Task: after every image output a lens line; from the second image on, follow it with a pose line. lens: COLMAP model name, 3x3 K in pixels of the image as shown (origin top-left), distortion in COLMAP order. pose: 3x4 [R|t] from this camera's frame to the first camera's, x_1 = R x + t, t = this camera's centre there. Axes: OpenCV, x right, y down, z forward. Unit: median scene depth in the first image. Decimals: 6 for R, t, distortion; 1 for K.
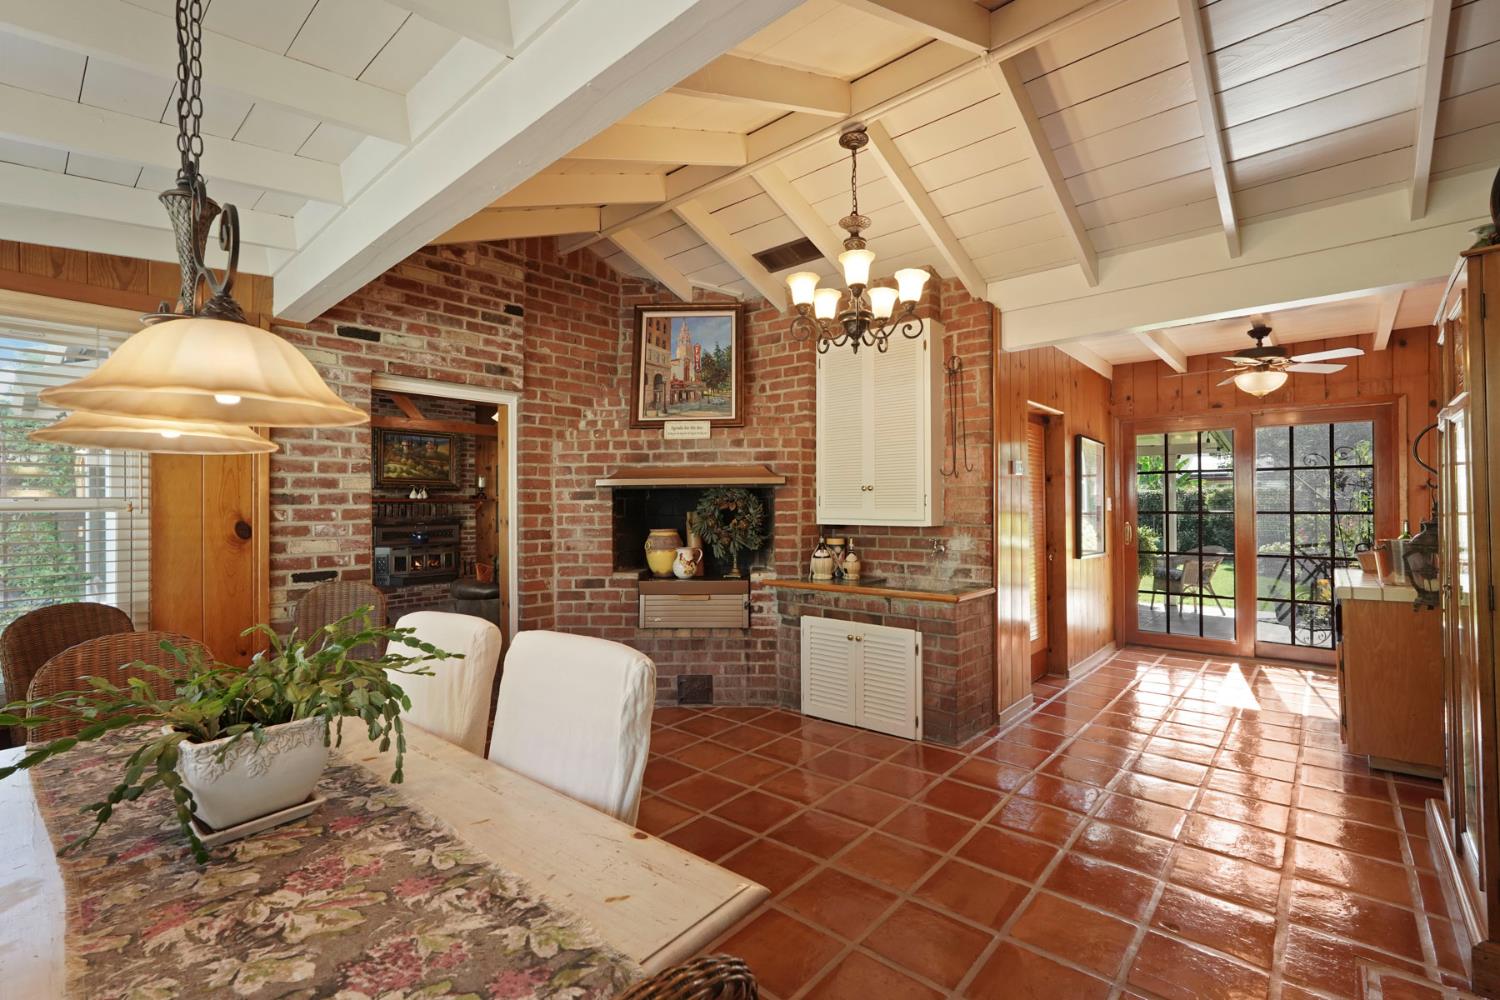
lens RADIAL K [[679.5, 0, 749.7], [0, 679.5, 494.9], [0, 0, 1]] dist [-0.012076, 0.006951]
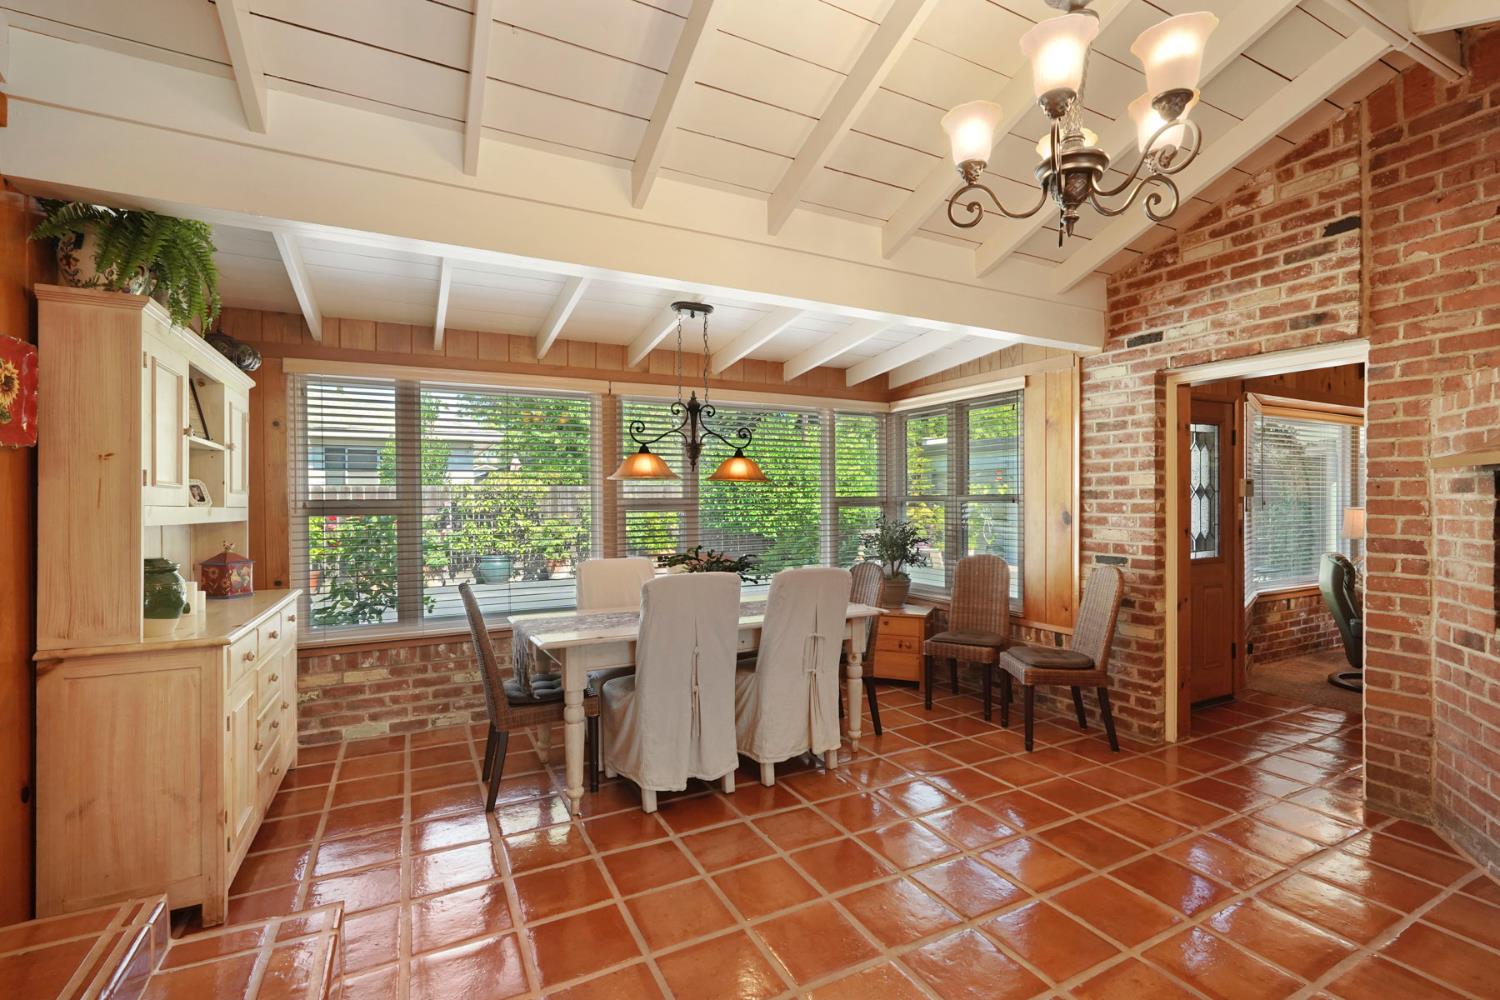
lens RADIAL K [[679.5, 0, 753.8], [0, 679.5, 501.9], [0, 0, 1]] dist [-0.012076, 0.006951]
pose [[-0.379790, 0.011458, -0.925002, 0.655377], [0.017933, 0.999827, 0.005022, 0.001889], [0.924899, -0.014681, -0.379929, 0.837347]]
